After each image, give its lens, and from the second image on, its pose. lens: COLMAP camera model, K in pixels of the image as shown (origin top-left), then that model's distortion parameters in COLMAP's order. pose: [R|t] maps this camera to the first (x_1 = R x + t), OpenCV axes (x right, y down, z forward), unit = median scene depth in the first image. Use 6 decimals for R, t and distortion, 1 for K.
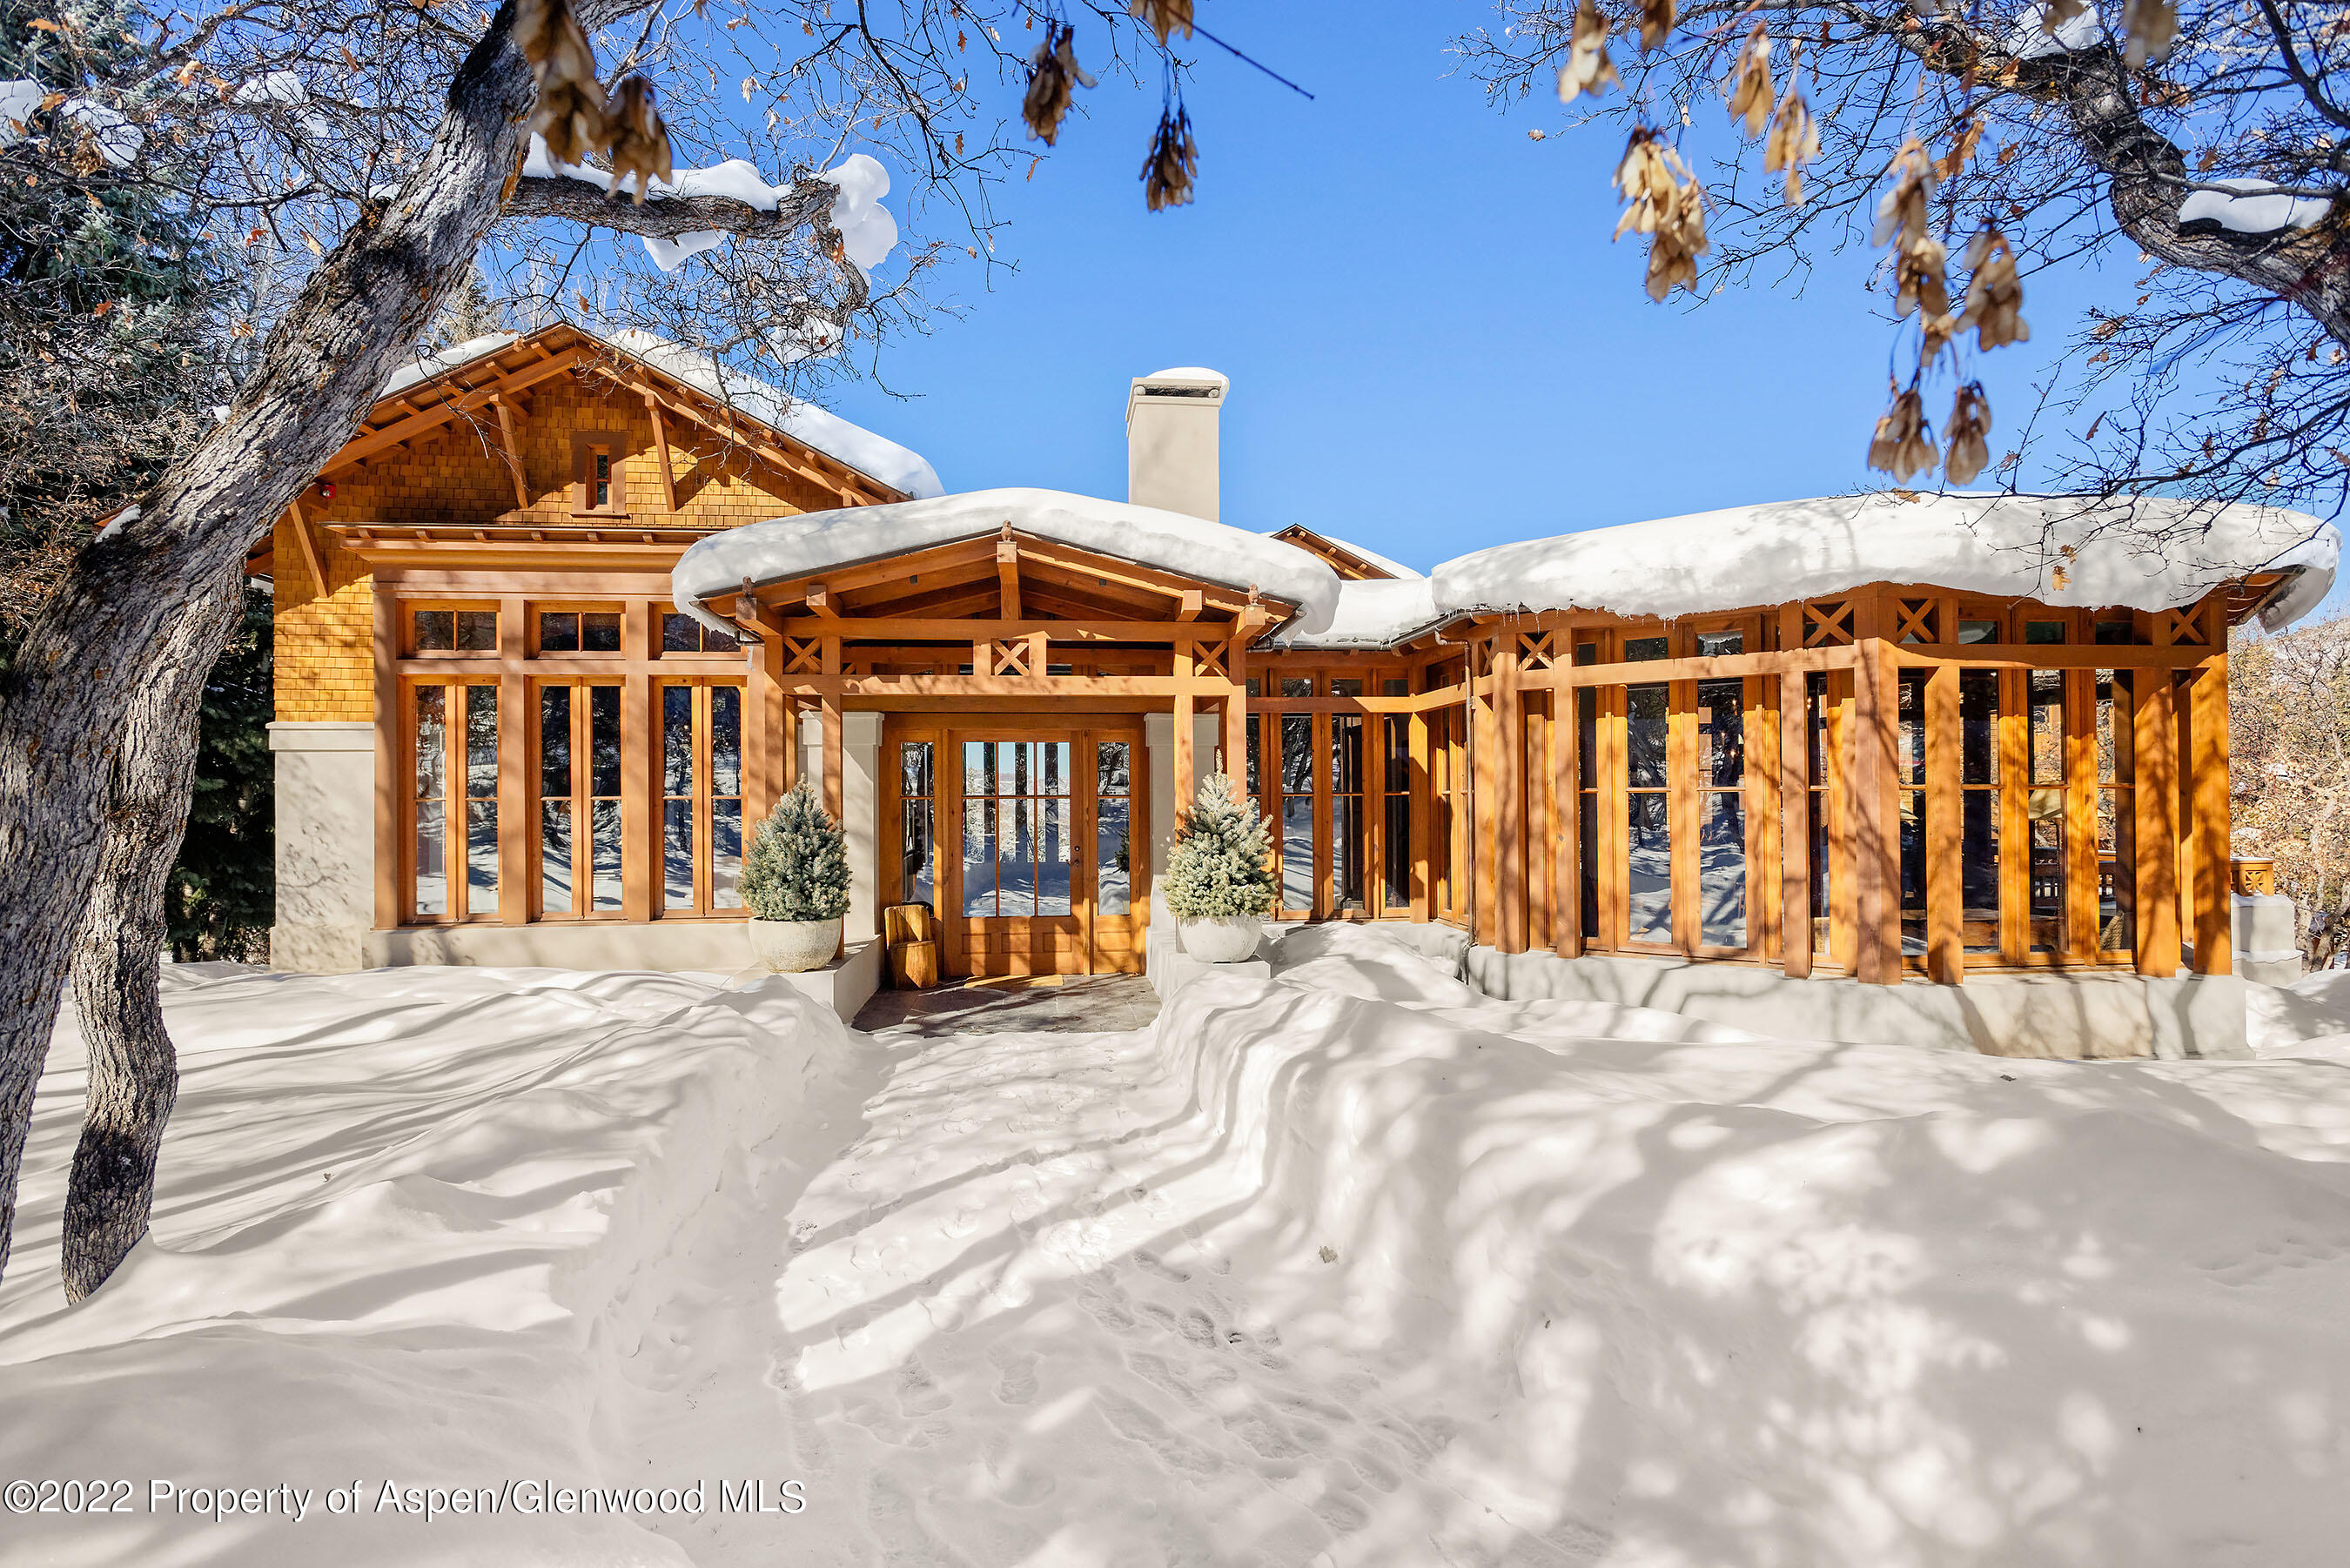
lens RADIAL K [[1149.0, 0, 1175.0], [0, 1149.0, 784.0], [0, 0, 1]] dist [-0.001056, -0.000105]
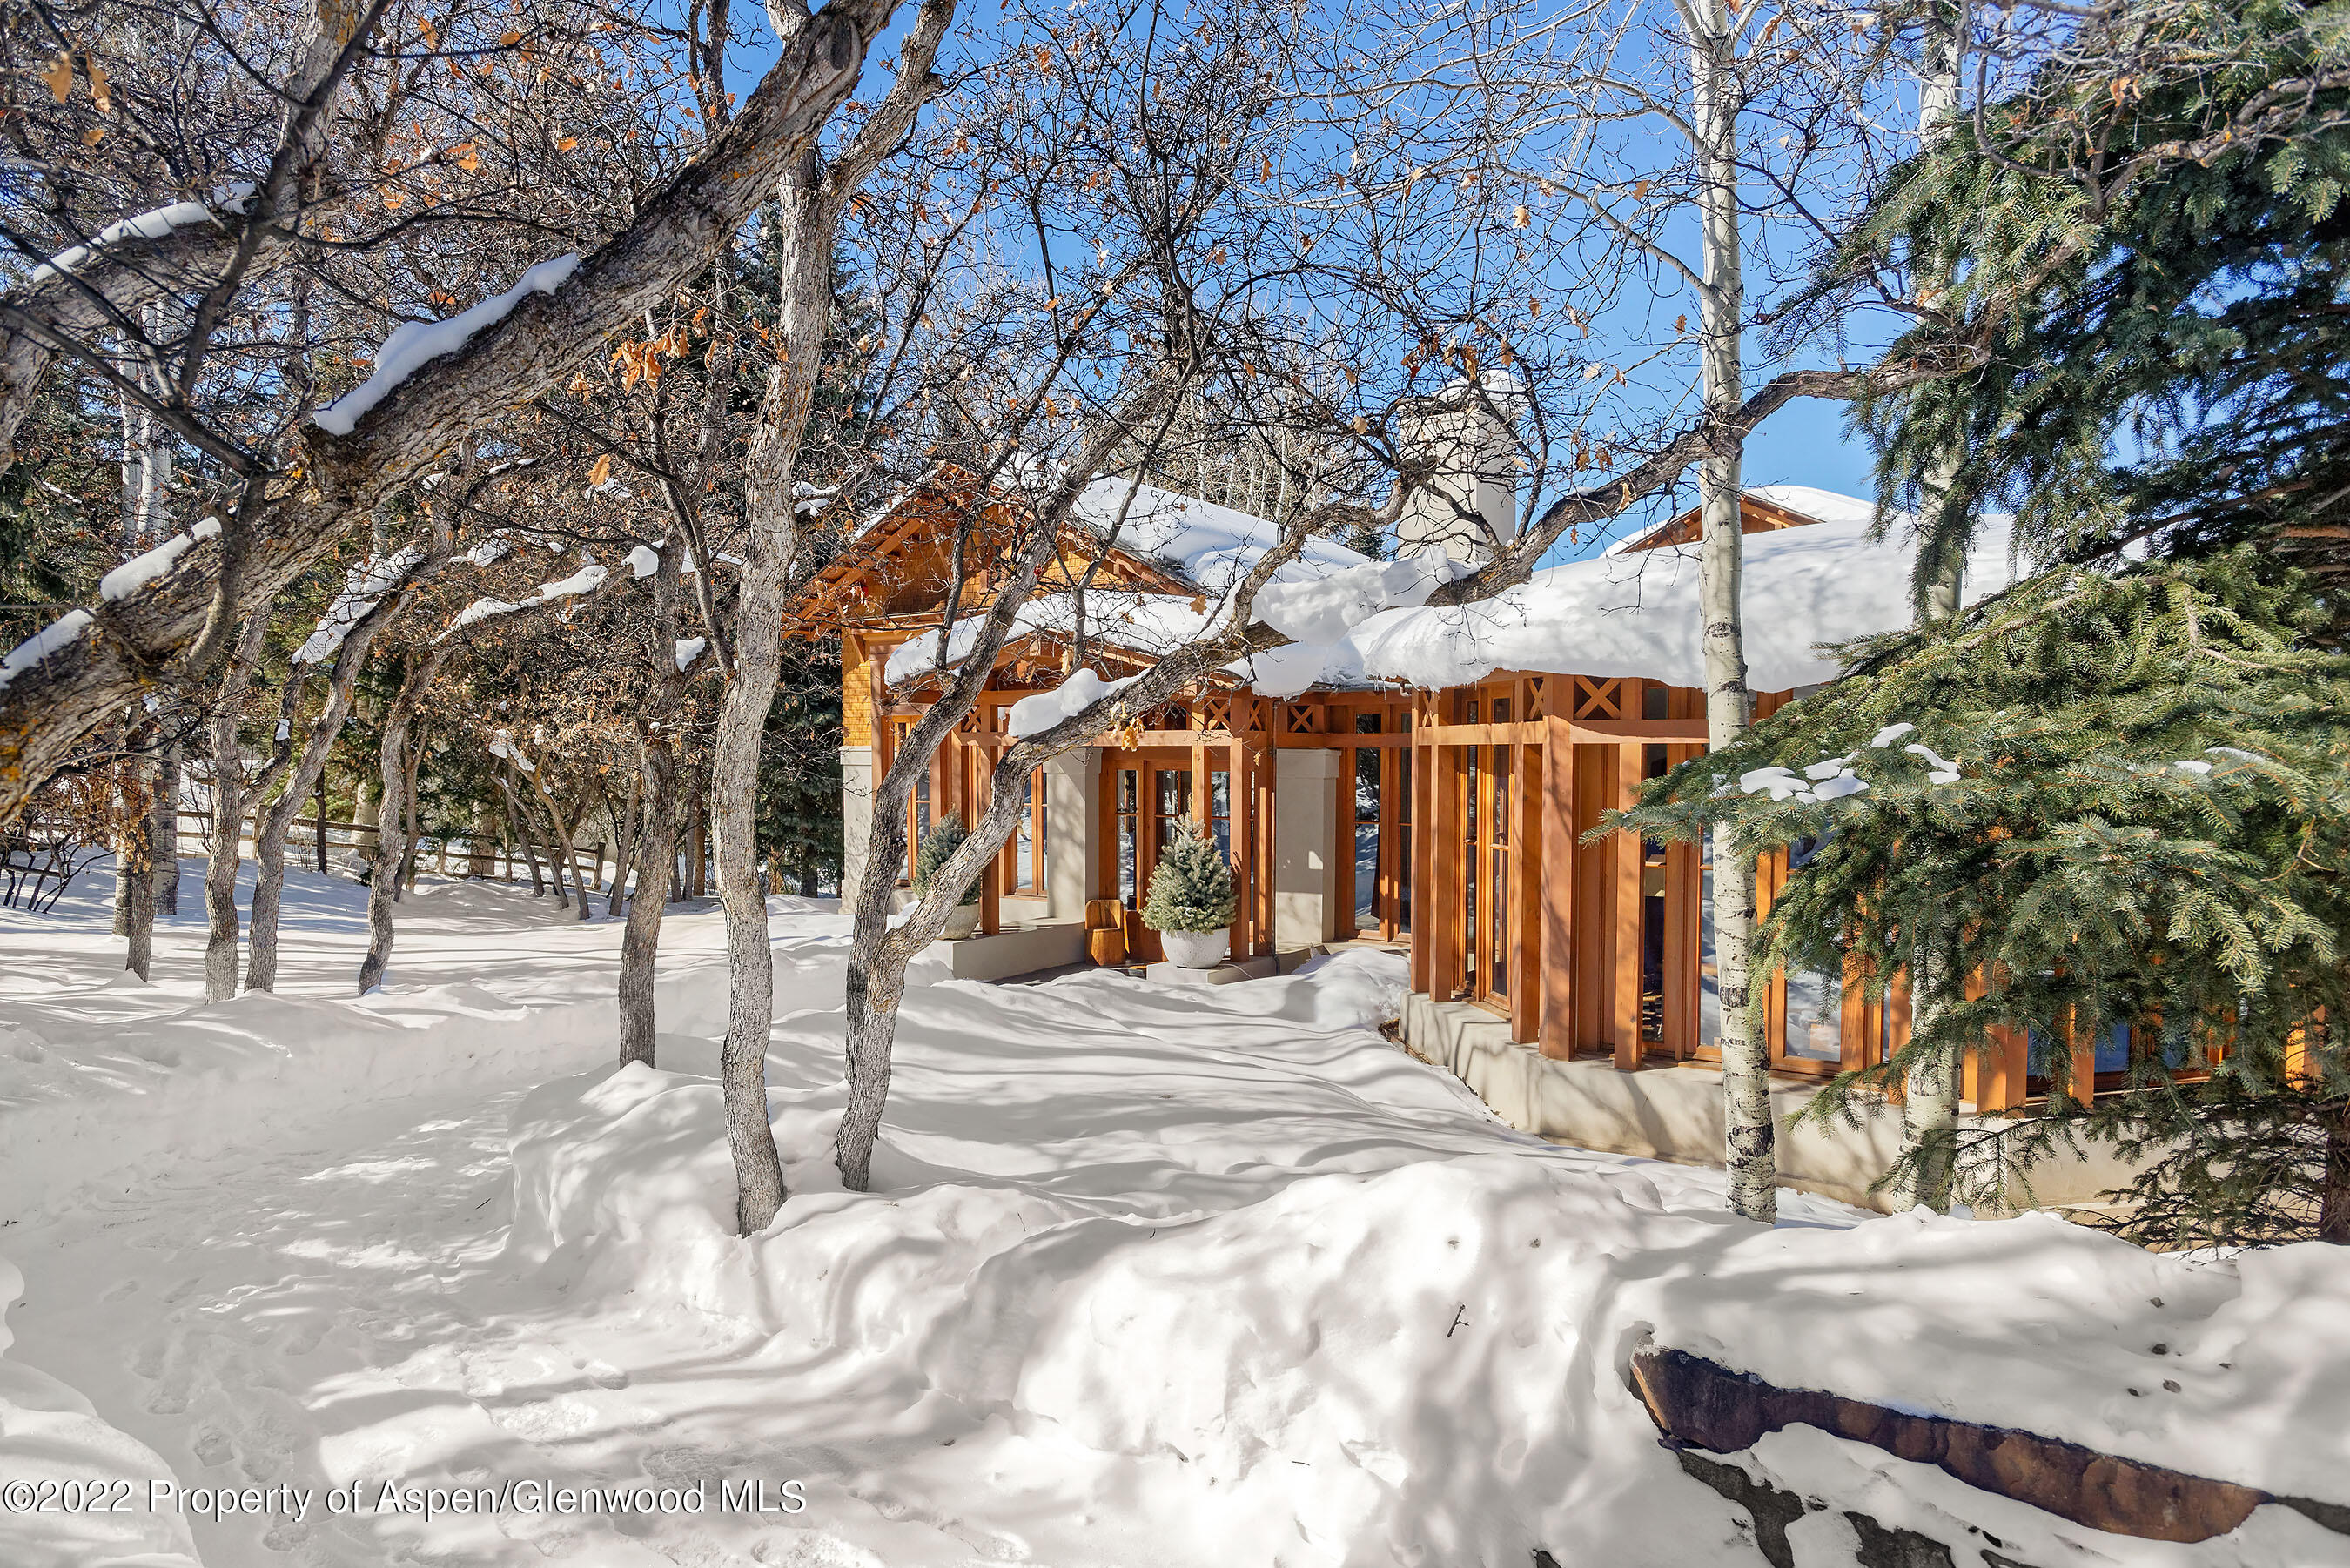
lens RADIAL K [[1267.5, 0, 1175.0], [0, 1267.5, 784.0], [0, 0, 1]] dist [-0.016119, -0.000188]
pose [[0.766188, 0.026306, -0.642078, 0.833267], [-0.005984, 0.999411, 0.033805, -0.080091], [0.642589, -0.022059, 0.765893, -0.040939]]
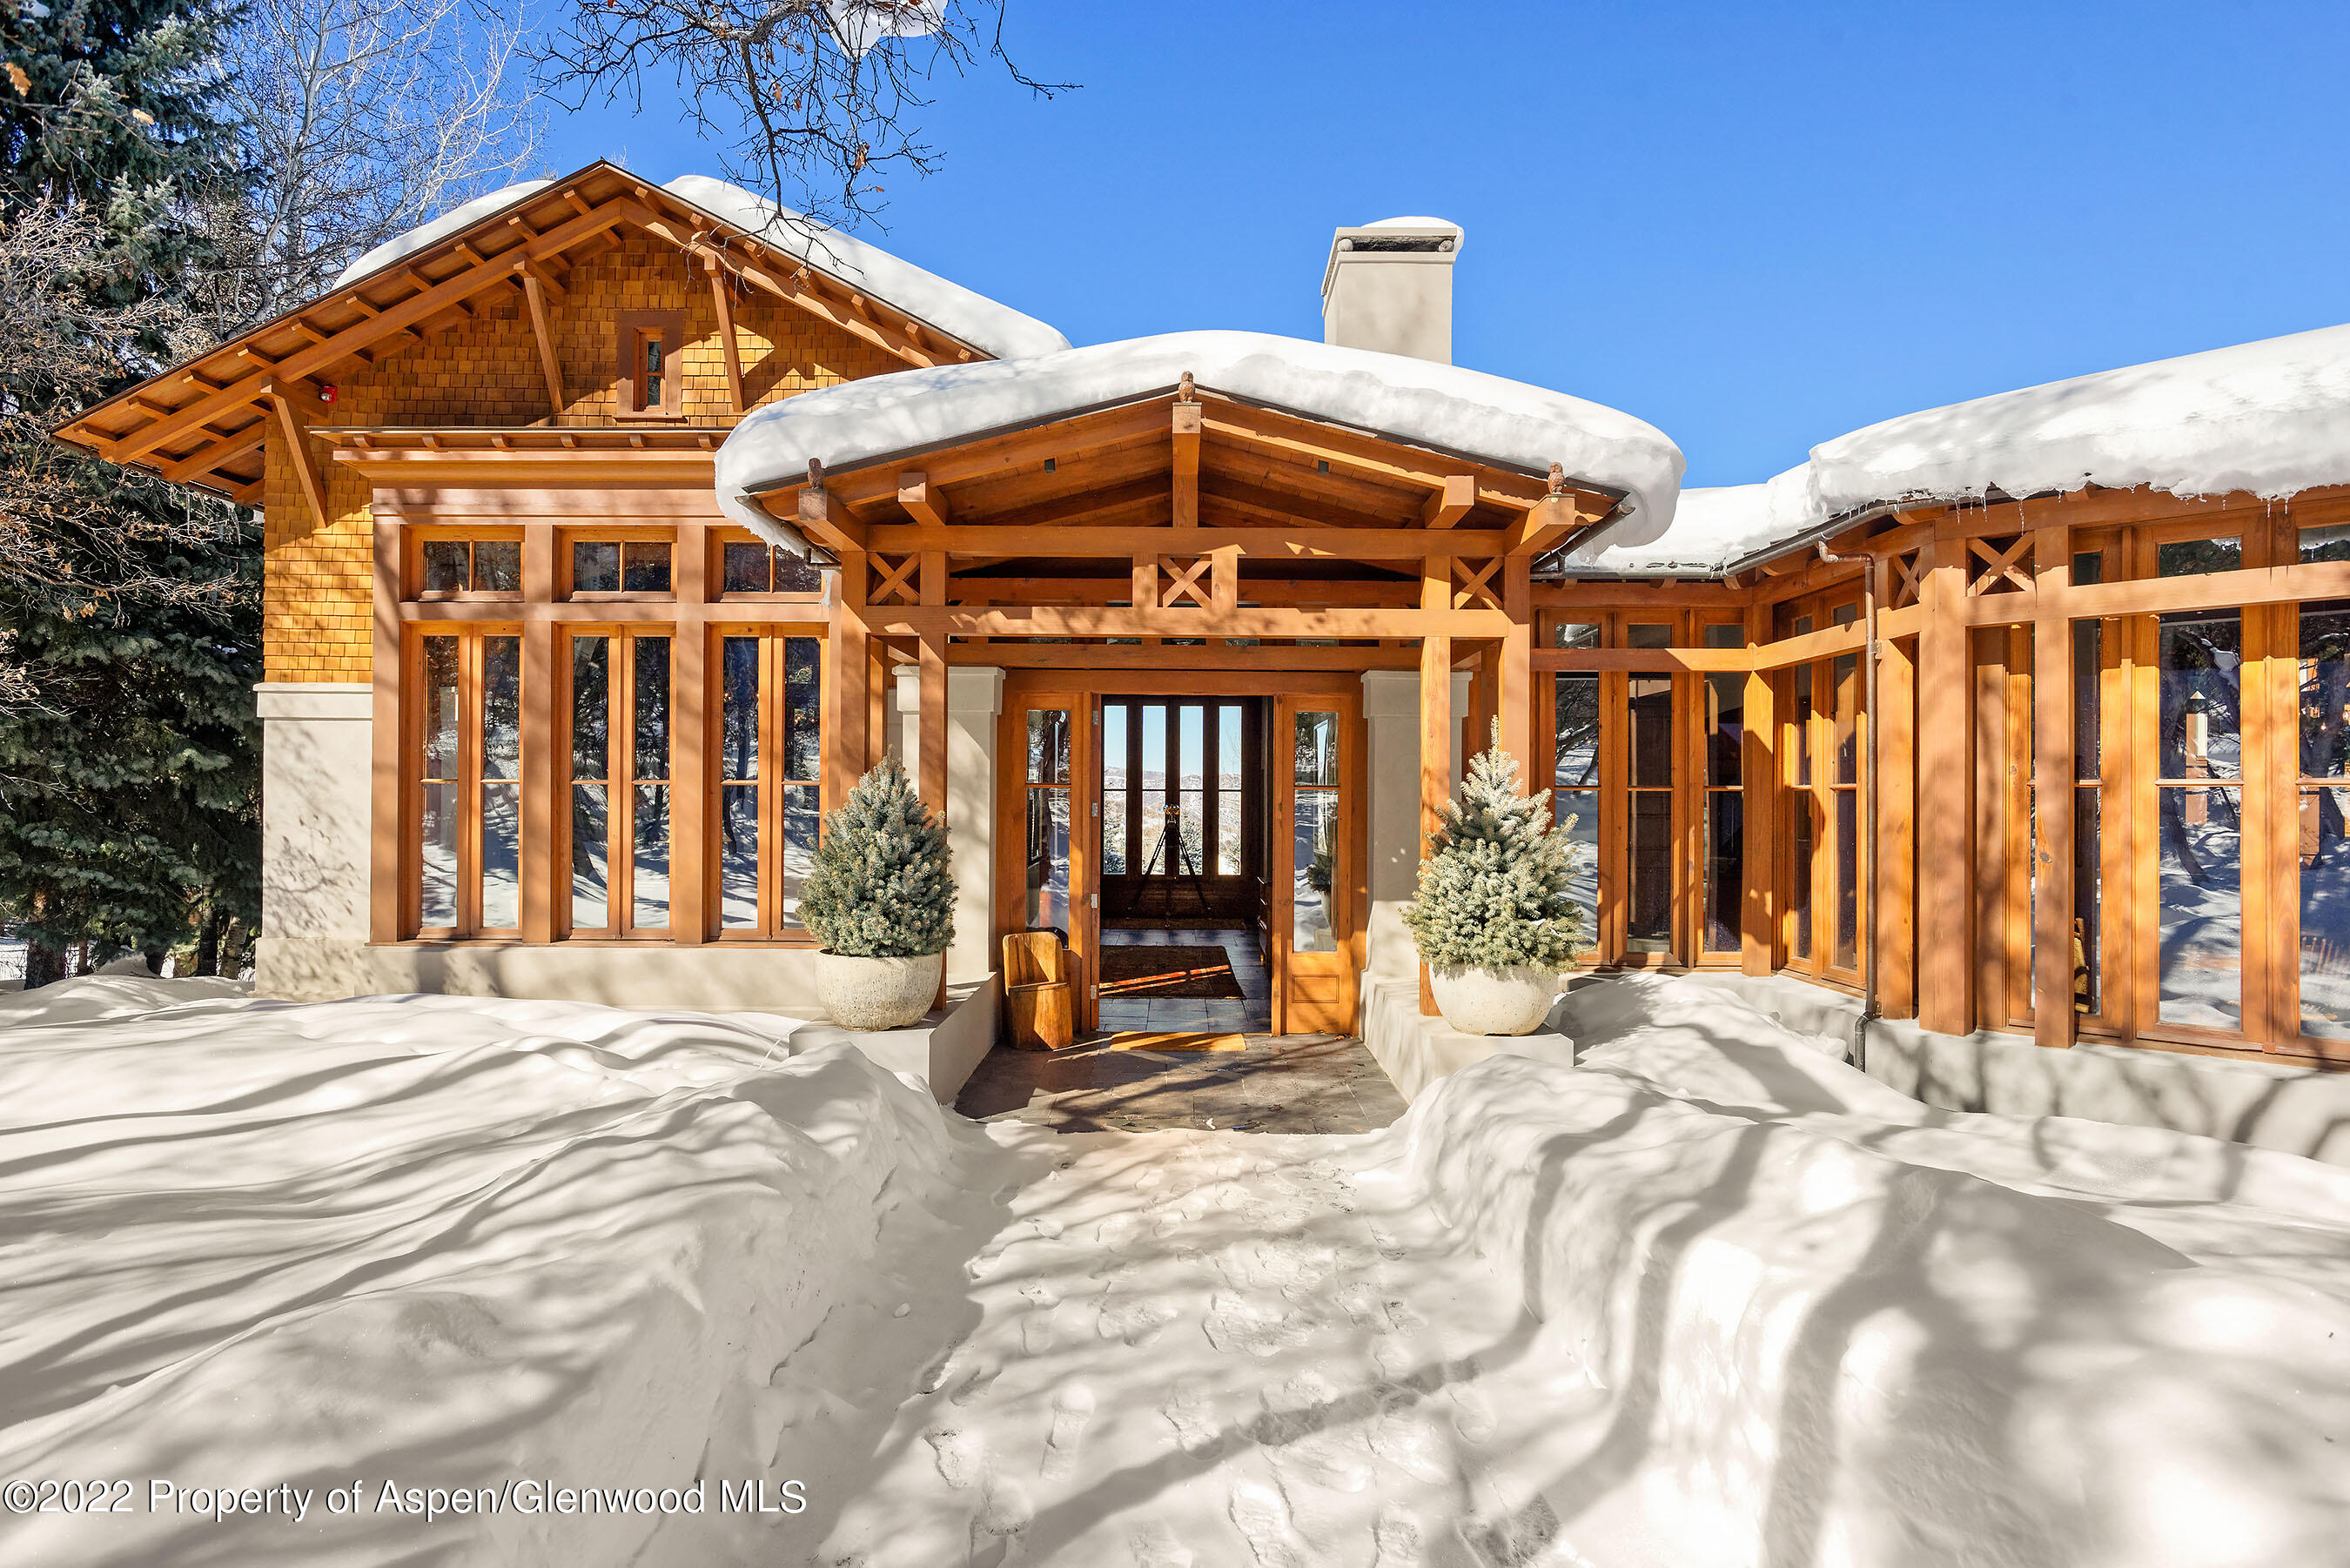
lens RADIAL K [[1267.5, 0, 1175.0], [0, 1267.5, 784.0], [0, 0, 1]] dist [-0.016119, -0.000188]
pose [[0.993746, 0.011036, -0.111113, -0.060975], [-0.011137, 0.999938, -0.000287, 0.011642], [0.111103, 0.001523, 0.993808, 0.232751]]
